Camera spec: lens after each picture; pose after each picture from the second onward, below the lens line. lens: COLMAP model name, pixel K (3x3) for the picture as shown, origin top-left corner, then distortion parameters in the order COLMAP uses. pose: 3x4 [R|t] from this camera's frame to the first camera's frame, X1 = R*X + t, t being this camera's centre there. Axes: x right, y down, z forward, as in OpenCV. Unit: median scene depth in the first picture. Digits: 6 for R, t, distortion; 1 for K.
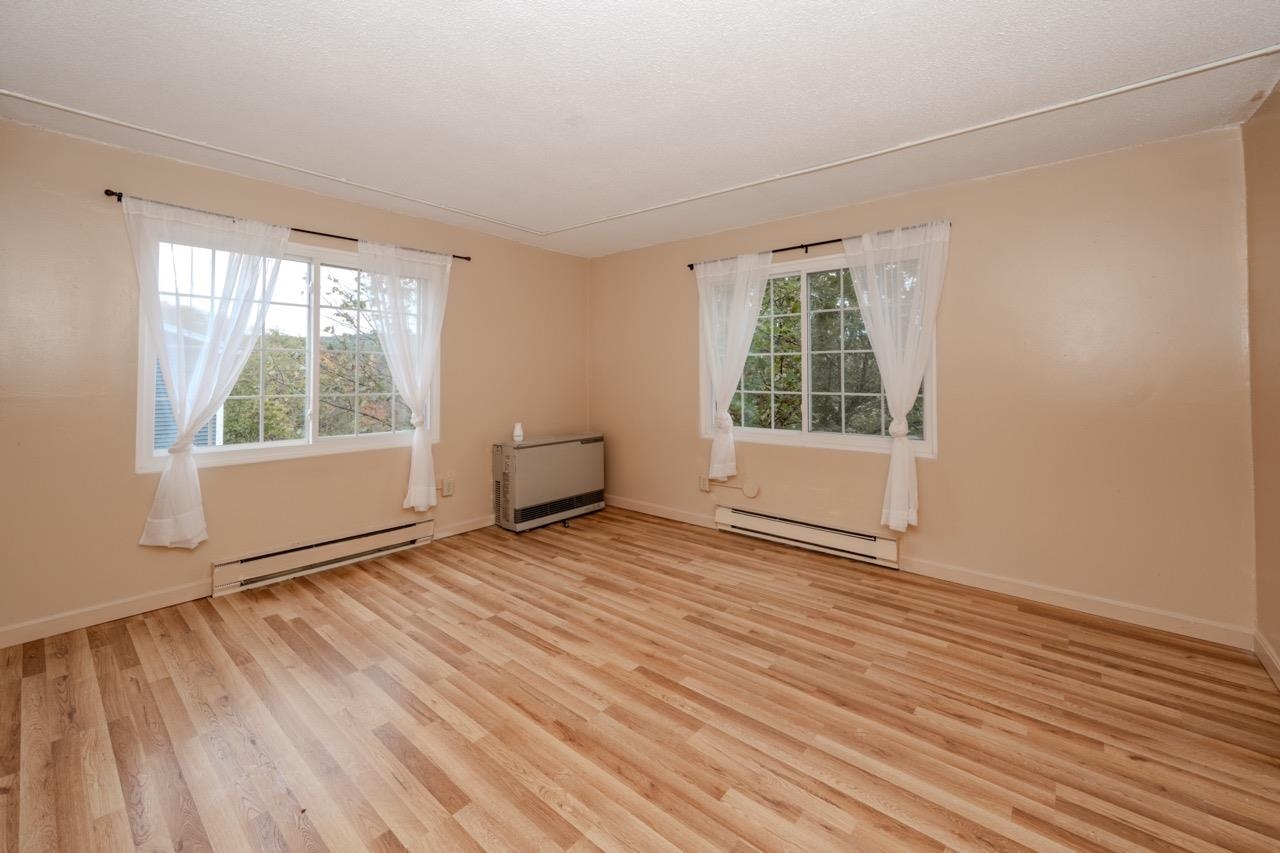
lens RADIAL K [[509.2, 0, 601.1], [0, 509.2, 404.6], [0, 0, 1]] dist [-0.001166, -0.000094]
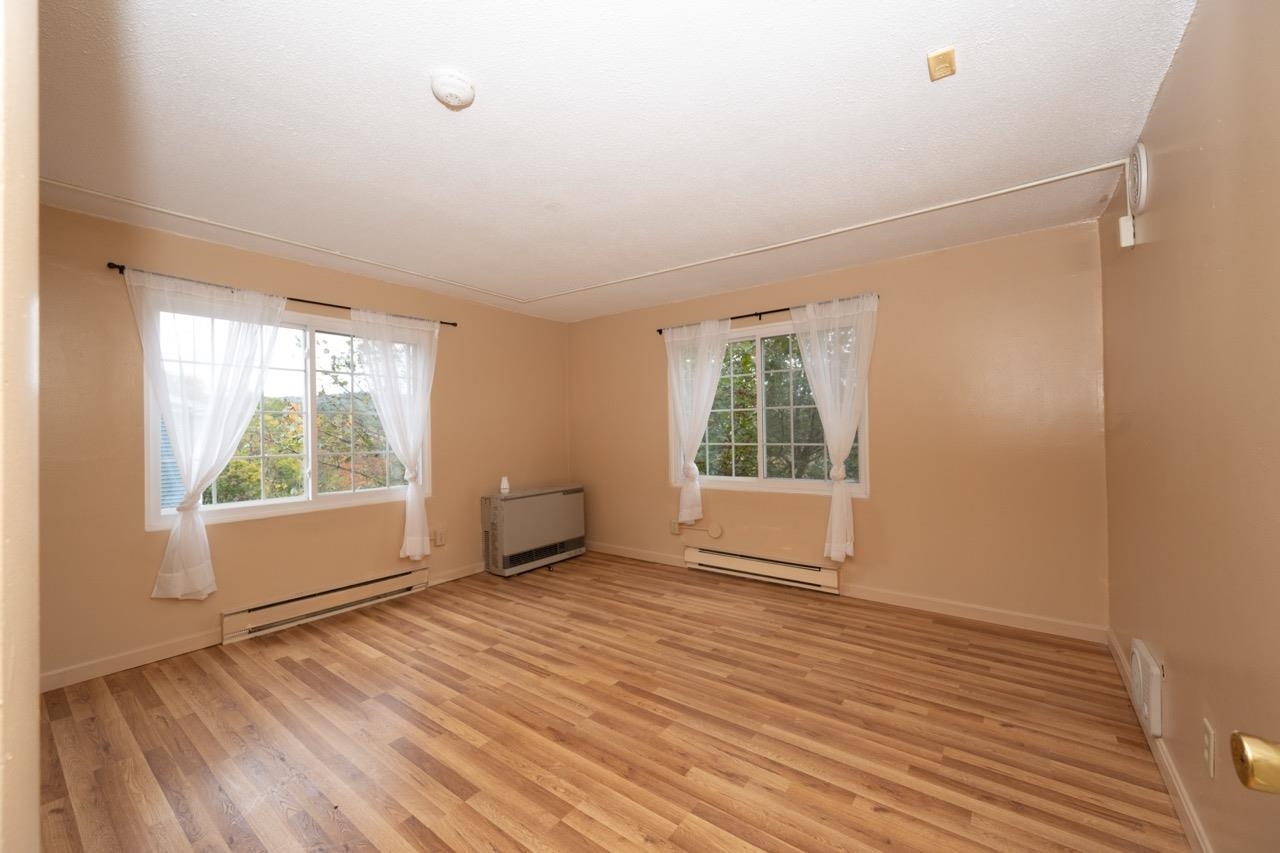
lens RADIAL K [[509.2, 0, 607.5], [0, 509.2, 396.1], [0, 0, 1]] dist [-0.001166, -0.000094]
pose [[0.998241, -0.012692, 0.057904, -0.008016], [0.019725, 0.992265, -0.122557, 0.005764], [-0.055901, 0.123483, 0.990771, -0.196033]]
